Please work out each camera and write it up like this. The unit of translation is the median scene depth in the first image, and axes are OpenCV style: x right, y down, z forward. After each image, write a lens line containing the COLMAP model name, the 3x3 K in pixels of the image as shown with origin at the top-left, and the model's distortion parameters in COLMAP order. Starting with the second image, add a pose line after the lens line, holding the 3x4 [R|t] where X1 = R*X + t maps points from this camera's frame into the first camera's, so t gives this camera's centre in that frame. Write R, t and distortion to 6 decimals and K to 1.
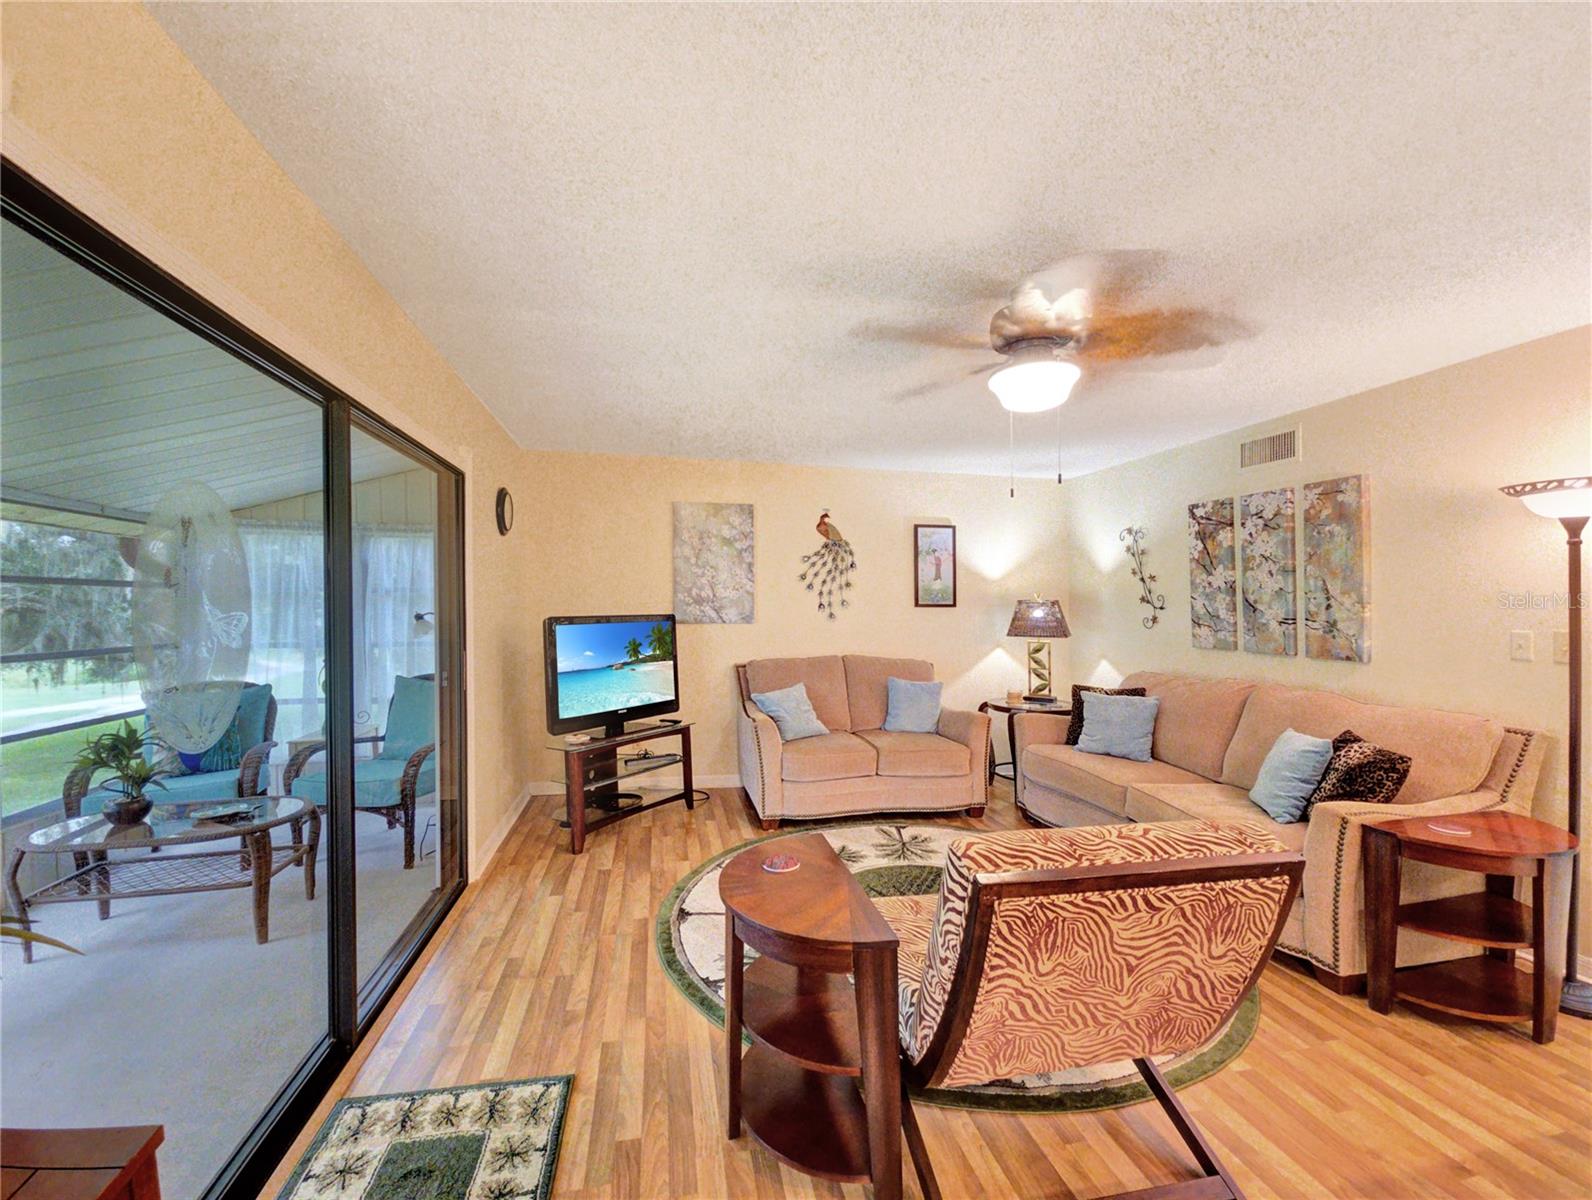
lens RADIAL K [[703.4, 0, 791.5], [0, 703.4, 611.9], [0, 0, 1]] dist [-0.002881, -0.000150]
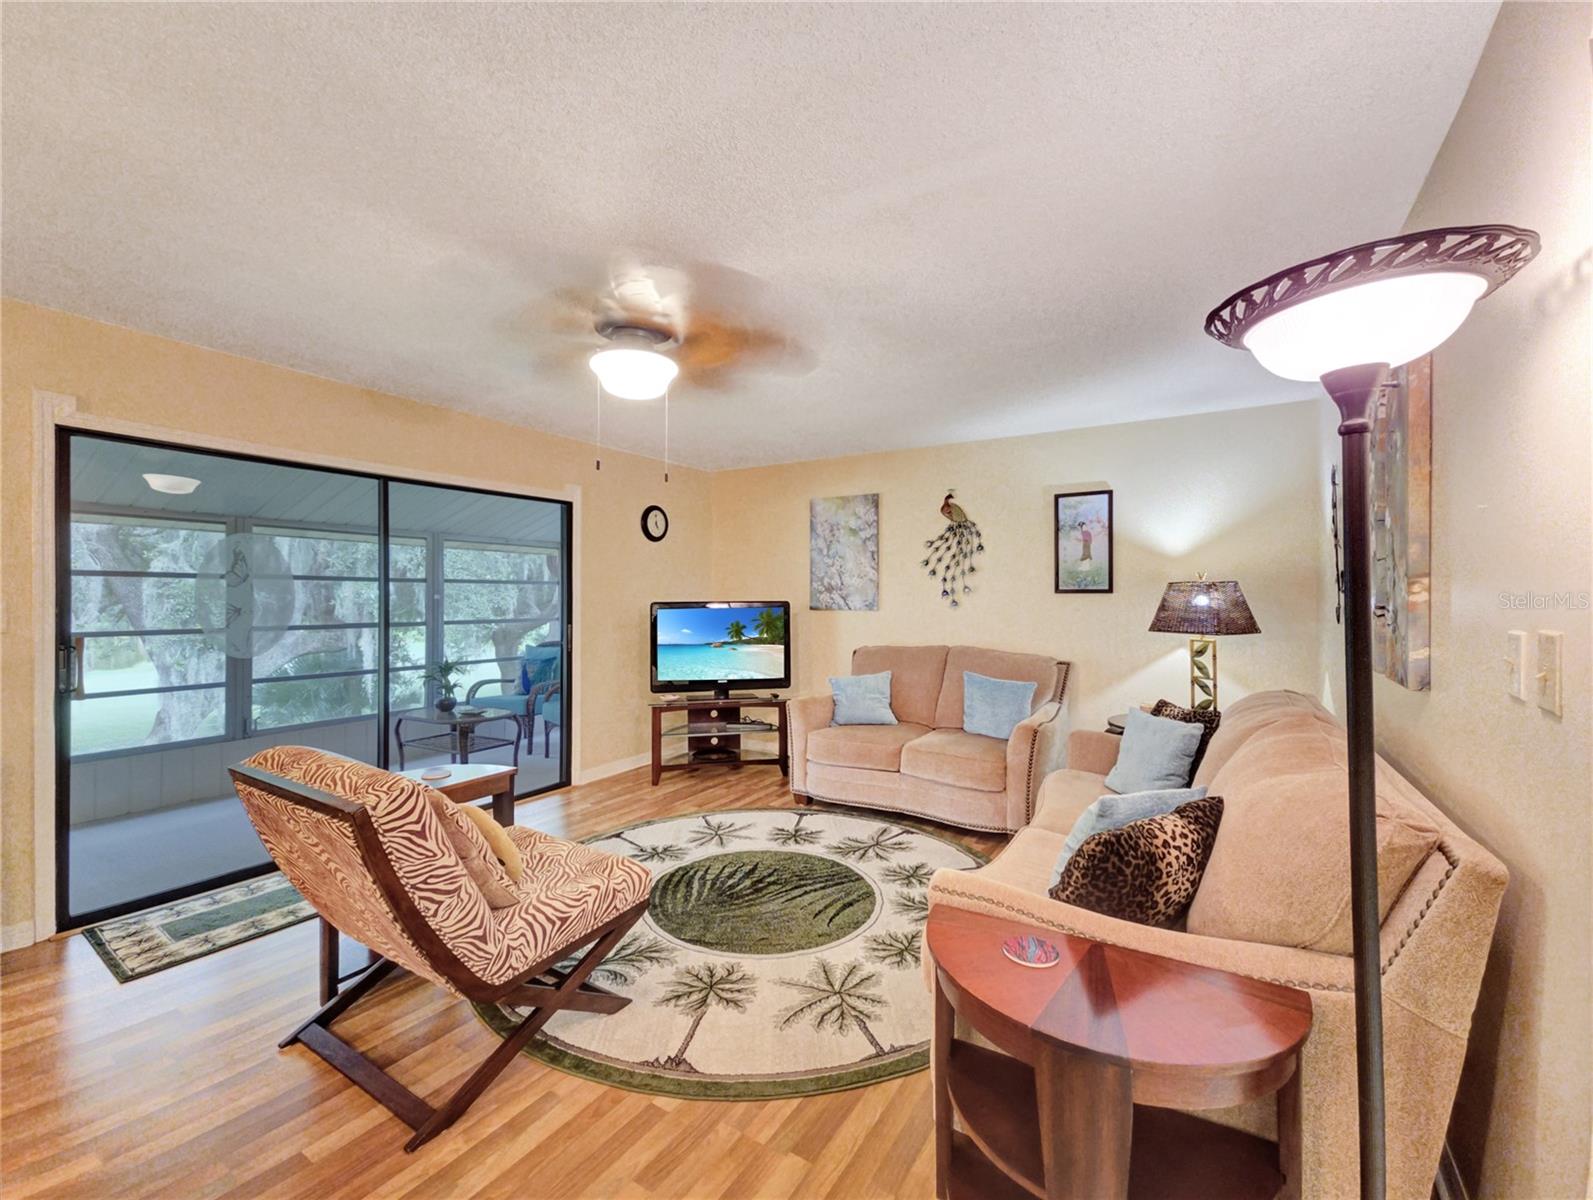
lens RADIAL K [[703.9, 0, 793.8], [0, 703.9, 599.4], [0, 0, 1]] dist [-0.002881, -0.000150]
pose [[0.696278, -0.000955, -0.717772, 0.604172], [0.000238, 0.999999, -0.001099, 0.001204], [0.717773, 0.000595, 0.696277, 0.209148]]
